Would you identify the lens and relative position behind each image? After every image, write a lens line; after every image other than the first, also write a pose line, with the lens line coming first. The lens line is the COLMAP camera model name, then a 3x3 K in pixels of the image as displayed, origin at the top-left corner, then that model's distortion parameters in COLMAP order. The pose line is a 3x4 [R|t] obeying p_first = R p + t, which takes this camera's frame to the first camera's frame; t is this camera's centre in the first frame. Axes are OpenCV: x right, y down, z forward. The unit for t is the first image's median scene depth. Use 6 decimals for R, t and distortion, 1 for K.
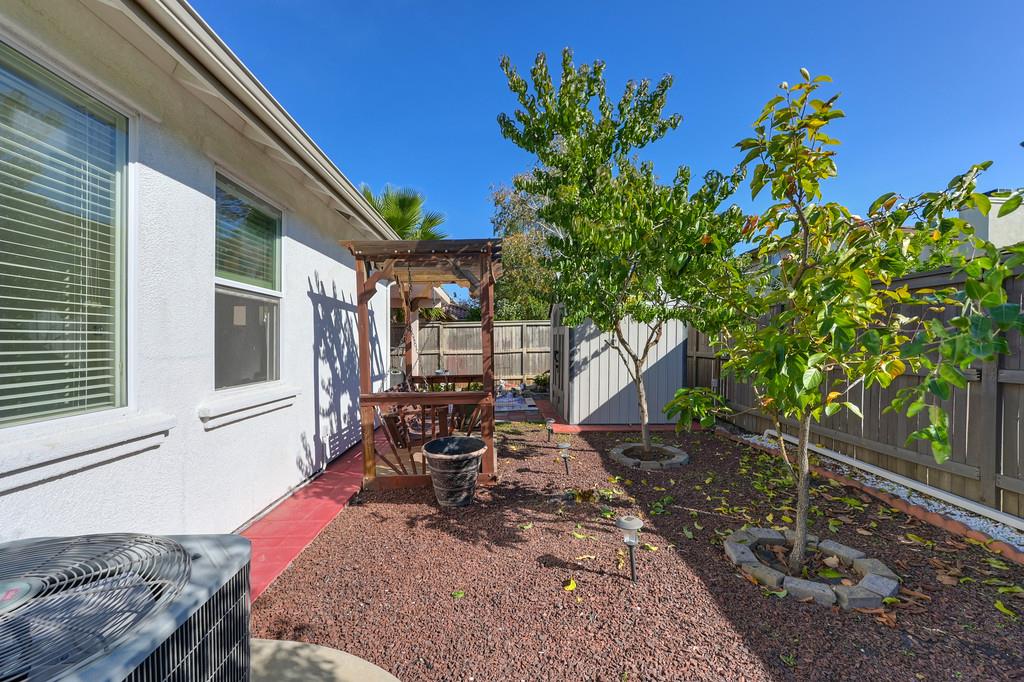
lens RADIAL K [[410.9, 0, 511.9], [0, 410.9, 343.9], [0, 0, 1]] dist [-0.000677, -0.000223]
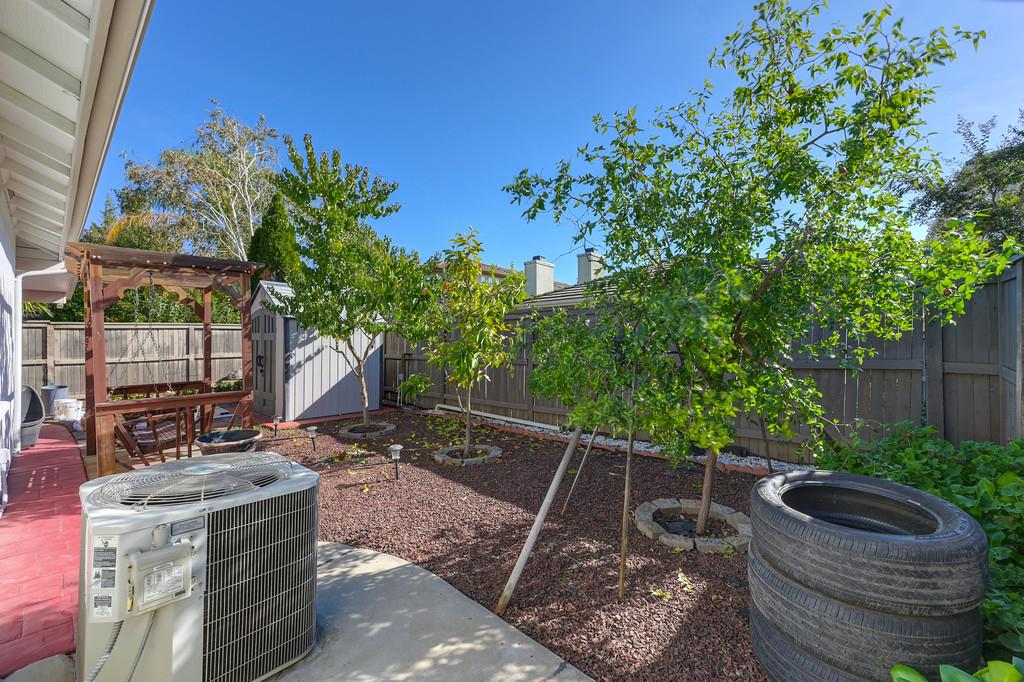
lens RADIAL K [[407.9, 0, 514.1], [0, 407.9, 349.3], [0, 0, 1]] dist [-0.000966, -0.000051]
pose [[0.698763, -0.009102, 0.715295, -0.445626], [0.006889, 0.999958, 0.005994, -0.004526], [-0.715320, 0.000739, 0.698797, -0.447402]]
